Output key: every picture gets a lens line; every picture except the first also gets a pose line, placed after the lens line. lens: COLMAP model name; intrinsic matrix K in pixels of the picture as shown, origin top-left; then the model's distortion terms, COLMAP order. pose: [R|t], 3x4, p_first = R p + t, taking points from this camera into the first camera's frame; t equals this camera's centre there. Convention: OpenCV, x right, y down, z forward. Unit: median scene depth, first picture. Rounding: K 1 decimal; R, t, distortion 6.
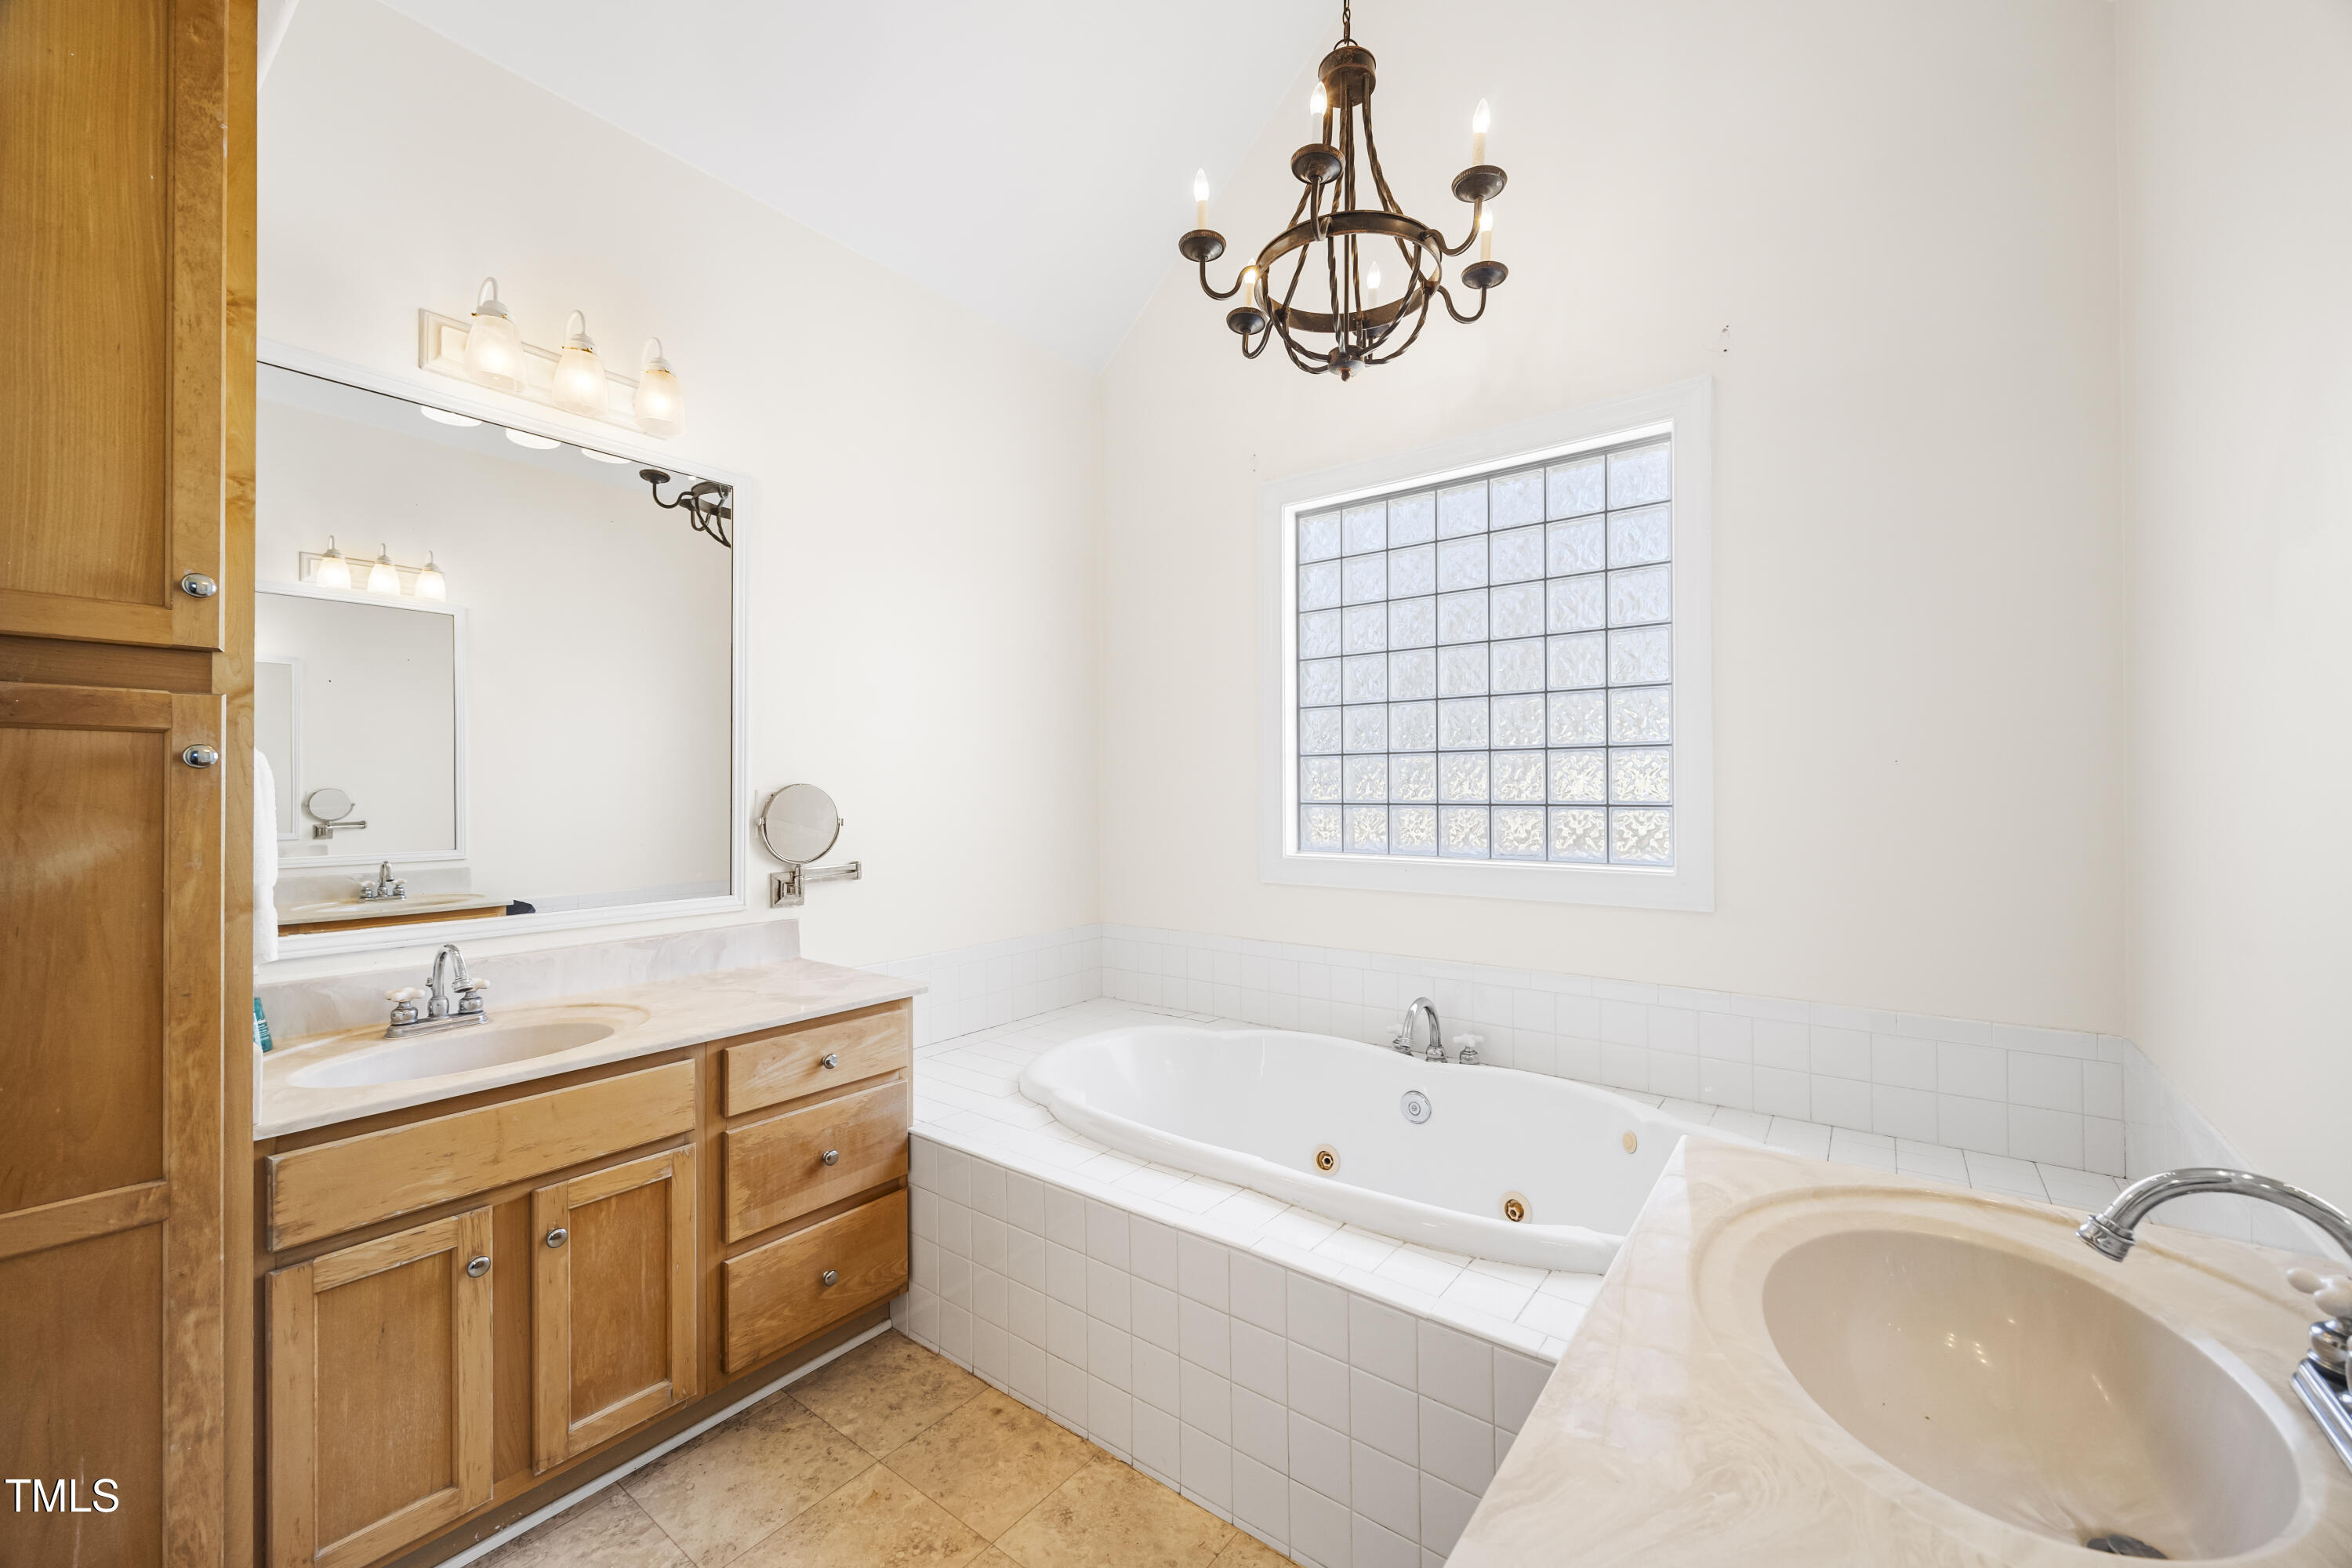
lens RADIAL K [[915.1, 0, 1172.0], [0, 915.1, 788.0], [0, 0, 1]] dist [-0.001068, -0.000160]
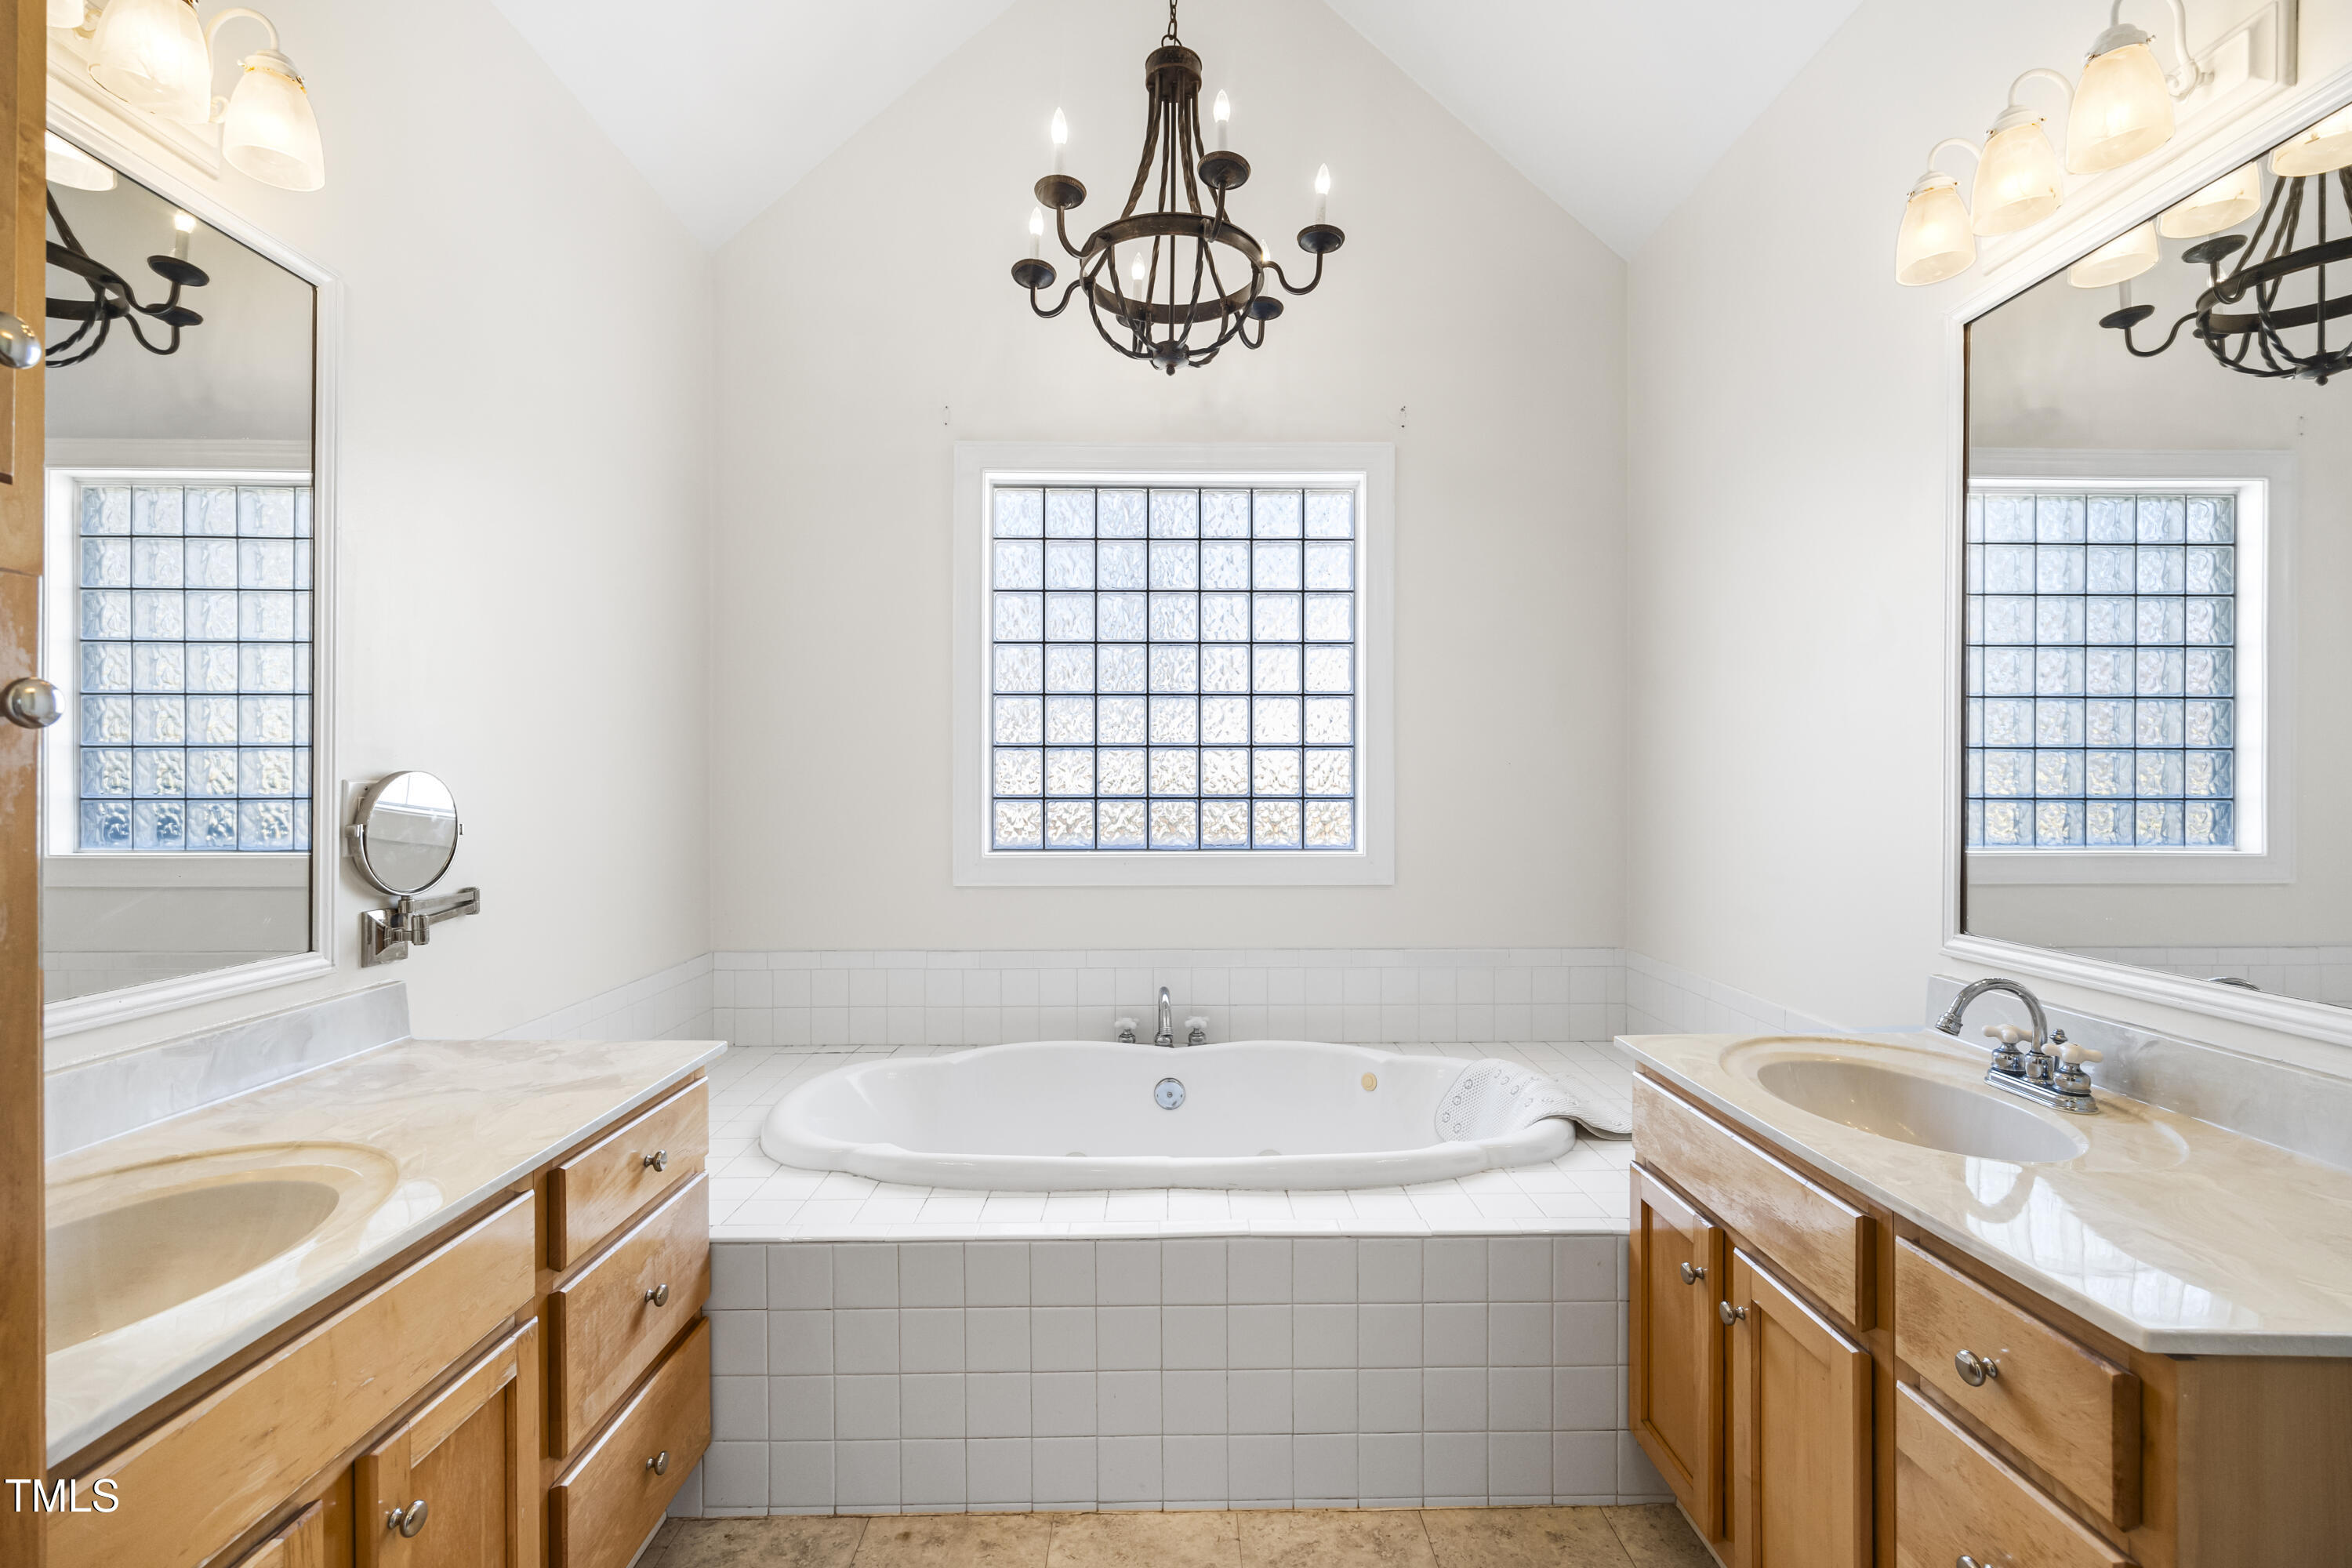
lens RADIAL K [[1020.7, 0, 1181.5], [0, 1020.7, 785.8], [0, 0, 1]] dist [-0.003082, 0.000713]
pose [[0.783153, 0.002448, 0.621824, -0.479914], [-0.005425, 0.999981, 0.002895, 0.001130], [-0.621806, -0.005640, 0.783151, 0.109033]]
